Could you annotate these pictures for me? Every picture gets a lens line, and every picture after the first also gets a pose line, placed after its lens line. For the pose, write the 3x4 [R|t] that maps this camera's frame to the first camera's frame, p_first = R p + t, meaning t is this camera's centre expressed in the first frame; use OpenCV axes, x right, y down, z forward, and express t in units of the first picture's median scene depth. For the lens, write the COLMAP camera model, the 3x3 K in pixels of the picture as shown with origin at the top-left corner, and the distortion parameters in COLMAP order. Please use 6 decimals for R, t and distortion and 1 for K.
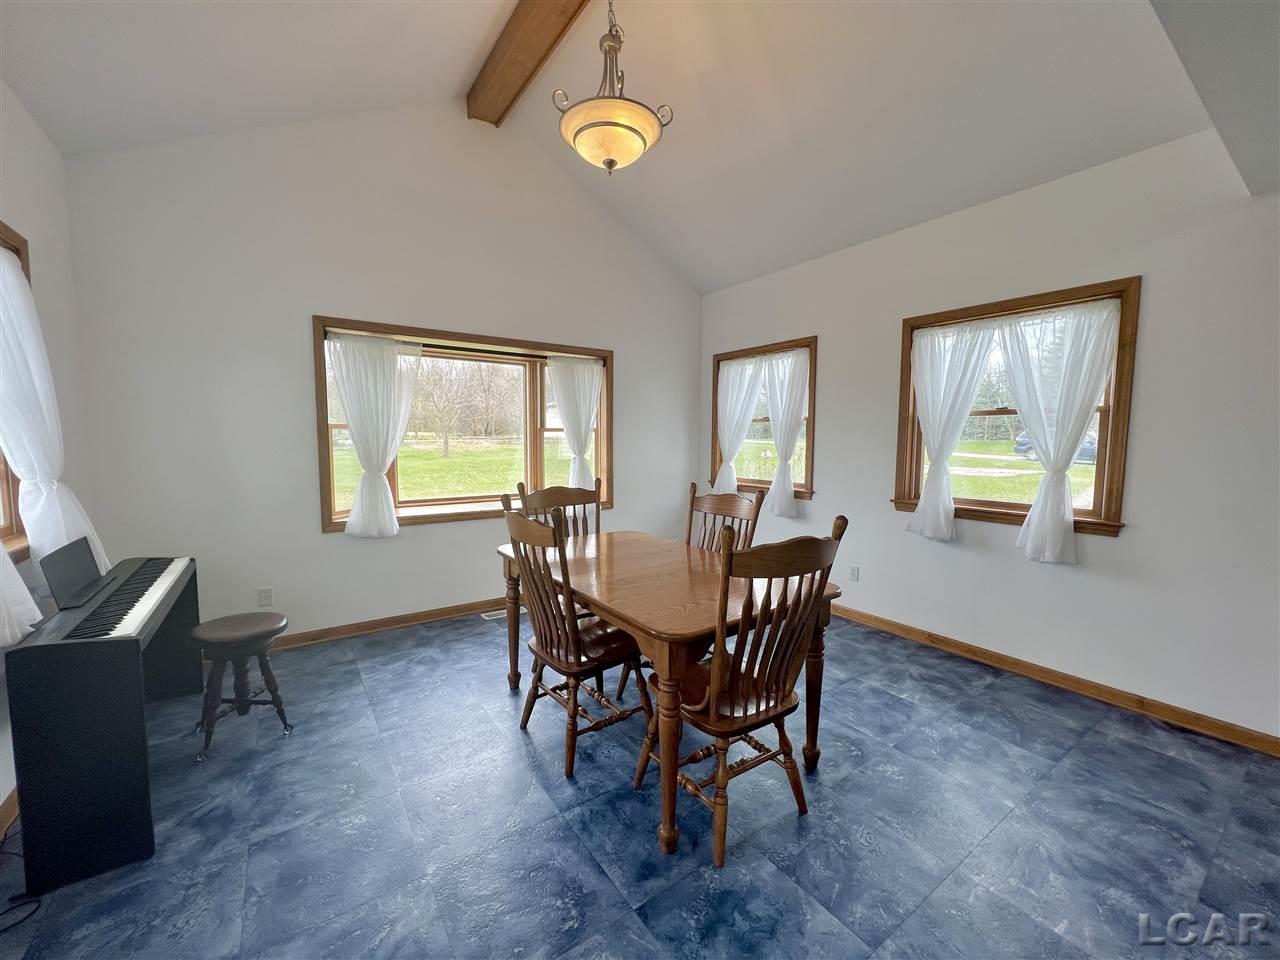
lens RADIAL K [[509.1, 0, 648.2], [0, 509.1, 476.2], [0, 0, 1]] dist [-0.003581, -0.000626]
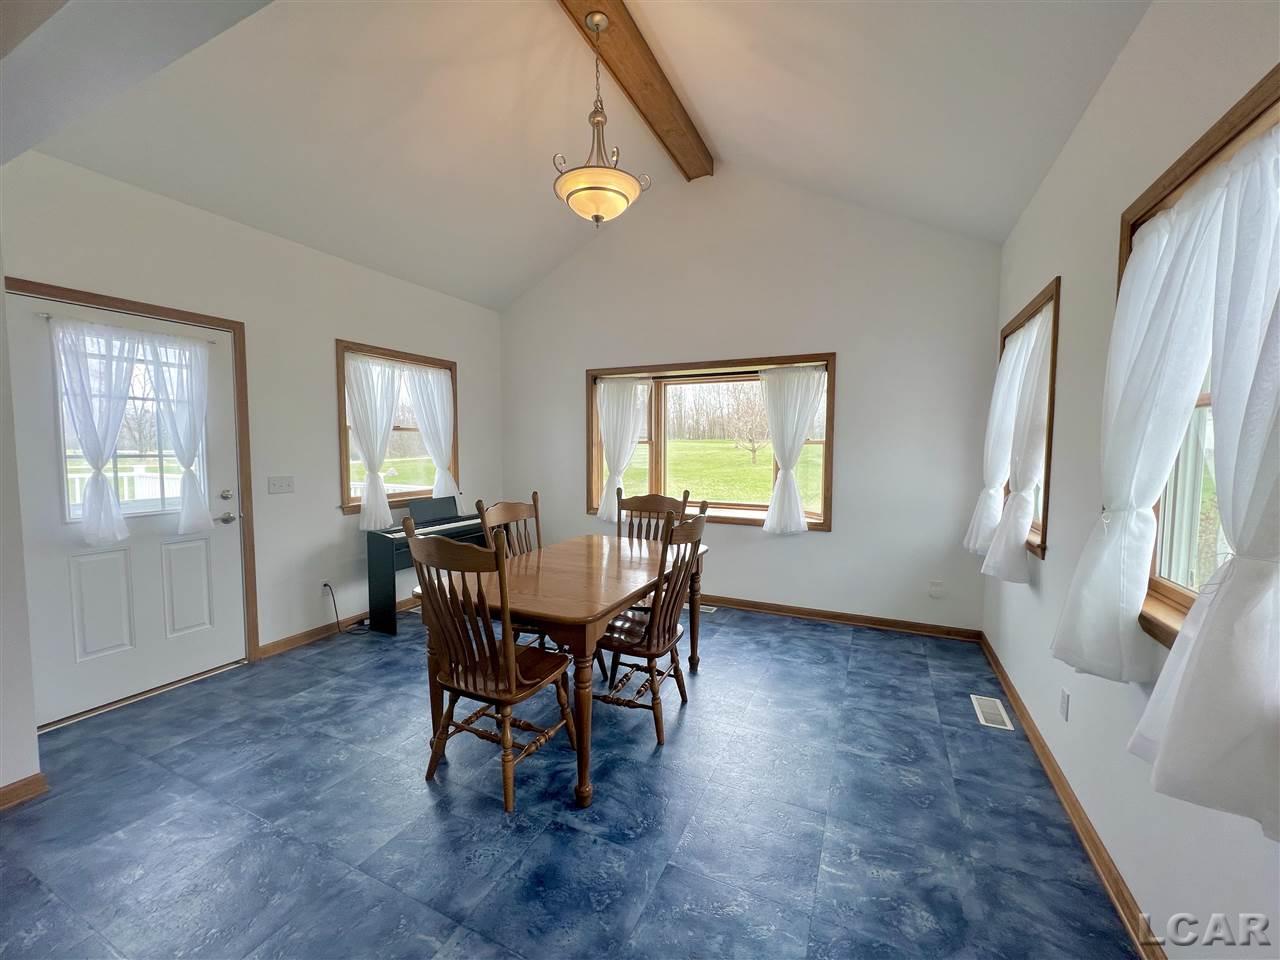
lens RADIAL K [[509.1, 0, 645.0], [0, 509.1, 482.0], [0, 0, 1]] dist [-0.003581, -0.000626]
pose [[0.478030, 0.063037, -0.876079, 0.618623], [-0.061977, 0.997356, 0.037946, -0.037369], [0.876154, 0.036157, 0.480673, 0.323313]]
